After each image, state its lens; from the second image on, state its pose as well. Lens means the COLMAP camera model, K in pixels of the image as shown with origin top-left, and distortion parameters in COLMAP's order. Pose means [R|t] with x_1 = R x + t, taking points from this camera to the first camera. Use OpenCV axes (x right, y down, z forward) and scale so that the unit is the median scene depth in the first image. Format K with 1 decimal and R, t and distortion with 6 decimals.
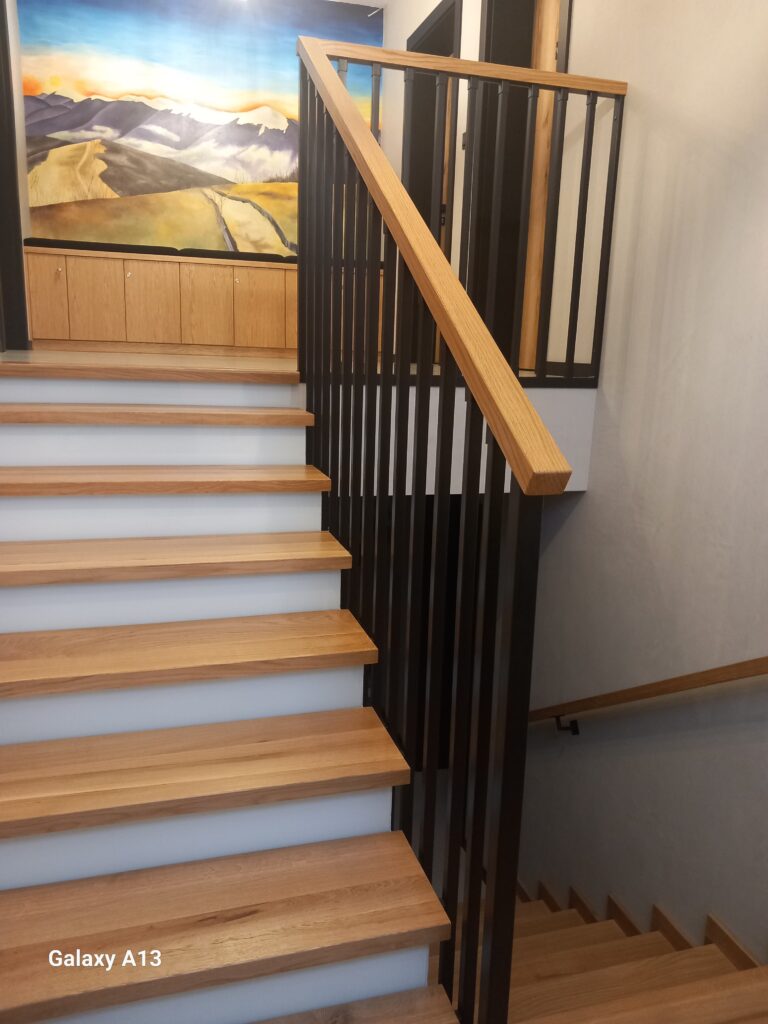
lens RADIAL K [[797.1, 0, 384.0], [0, 797.1, 512.0], [0, 0, 1]] dist [0.003784, 0.006210]
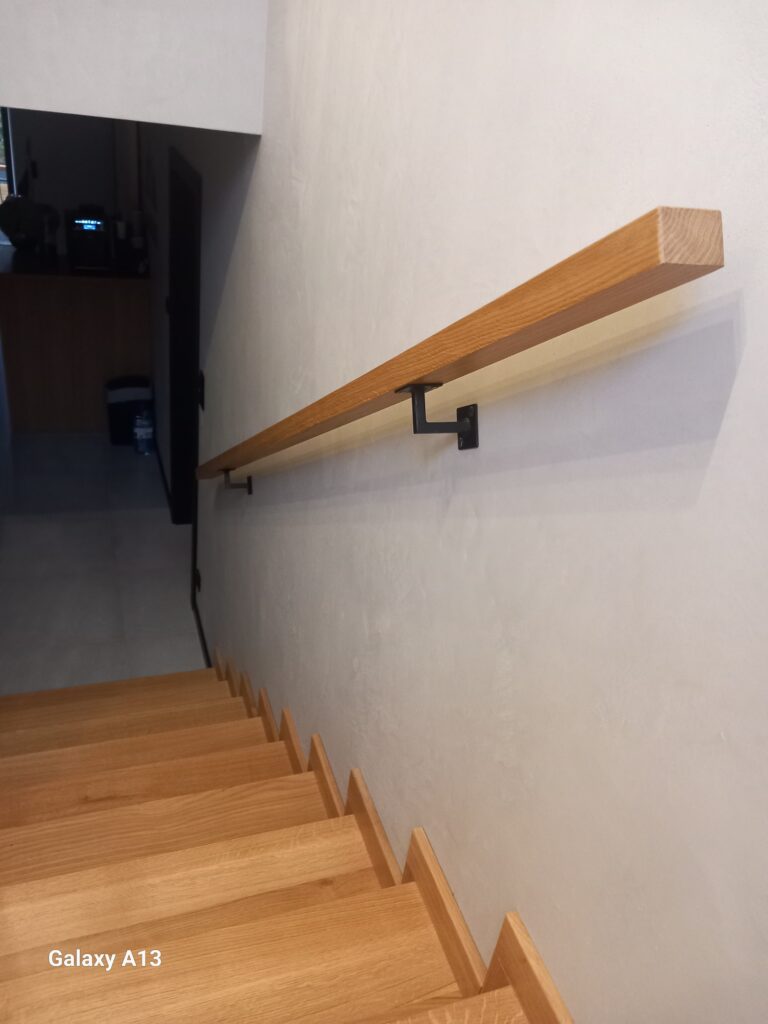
lens RADIAL K [[797.1, 0, 384.0], [0, 797.1, 512.0], [0, 0, 1]] dist [0.003784, 0.006210]
pose [[0.995032, 0.057828, 0.081033, 0.387668], [-0.079672, 0.950630, 0.299924, 0.076052], [-0.059689, -0.304890, 0.950515, 0.345989]]
